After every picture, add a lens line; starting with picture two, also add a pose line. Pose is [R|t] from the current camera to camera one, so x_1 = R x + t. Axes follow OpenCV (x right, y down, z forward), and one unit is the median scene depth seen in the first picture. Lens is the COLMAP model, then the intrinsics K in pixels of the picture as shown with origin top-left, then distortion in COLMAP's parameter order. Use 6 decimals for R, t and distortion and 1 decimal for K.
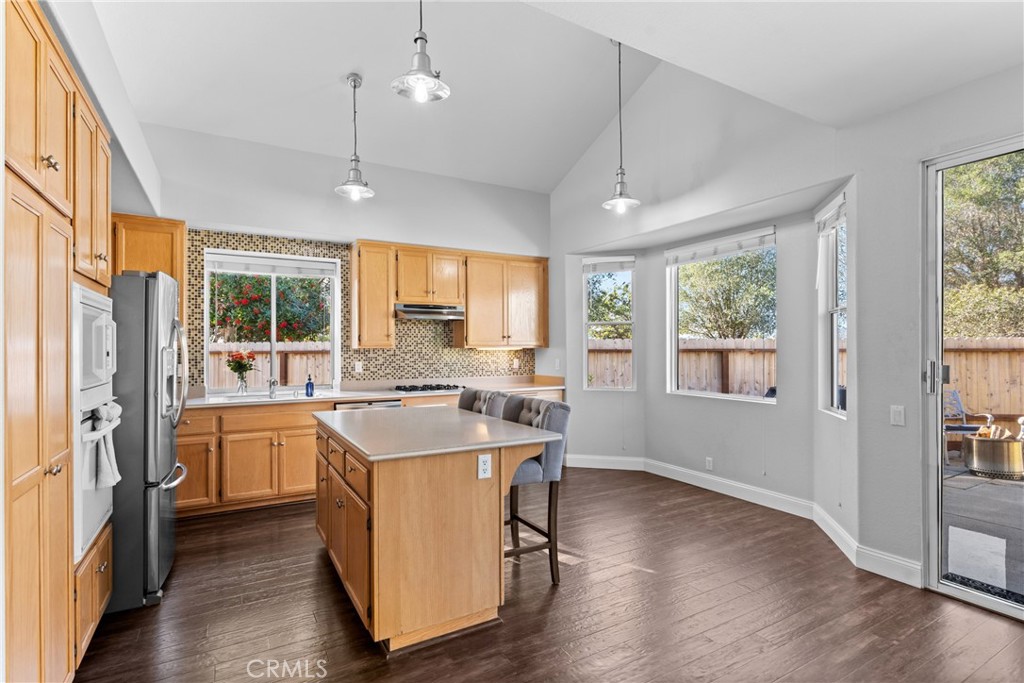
lens RADIAL K [[496.3, 0, 510.0], [0, 496.3, 345.2], [0, 0, 1]] dist [-0.004126, -0.000145]
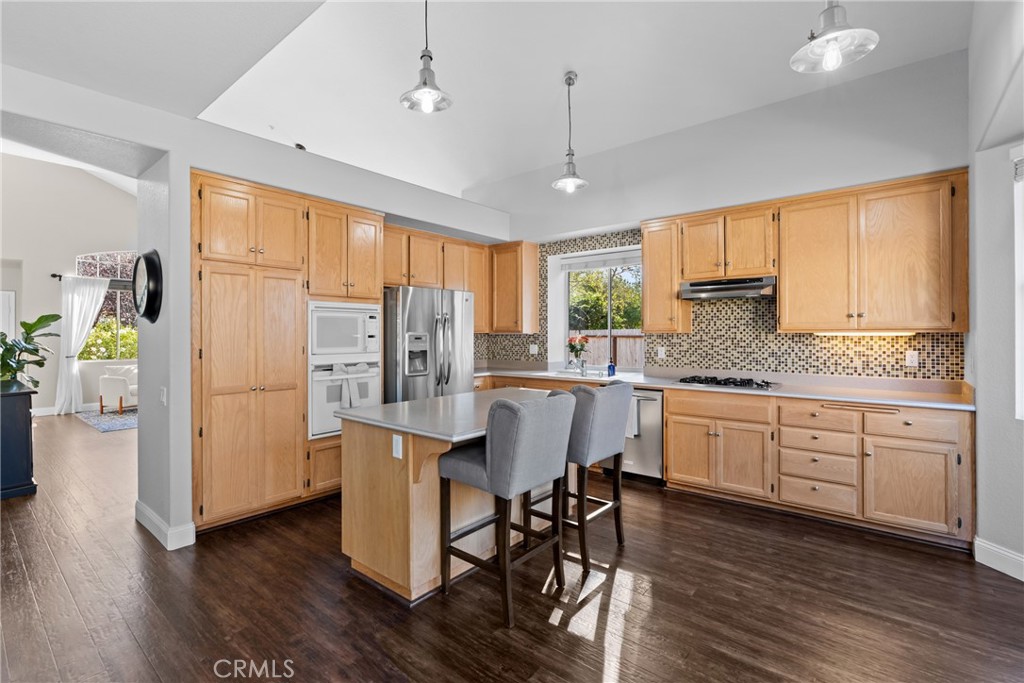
lens RADIAL K [[466.3, 0, 504.2], [0, 466.3, 336.2], [0, 0, 1]] dist [-0.008865, 0.004347]
pose [[0.349394, 0.007656, -0.936945, 0.415386], [0.005468, 0.999933, 0.010210, 0.001339], [0.936960, -0.008691, 0.349328, 0.382725]]
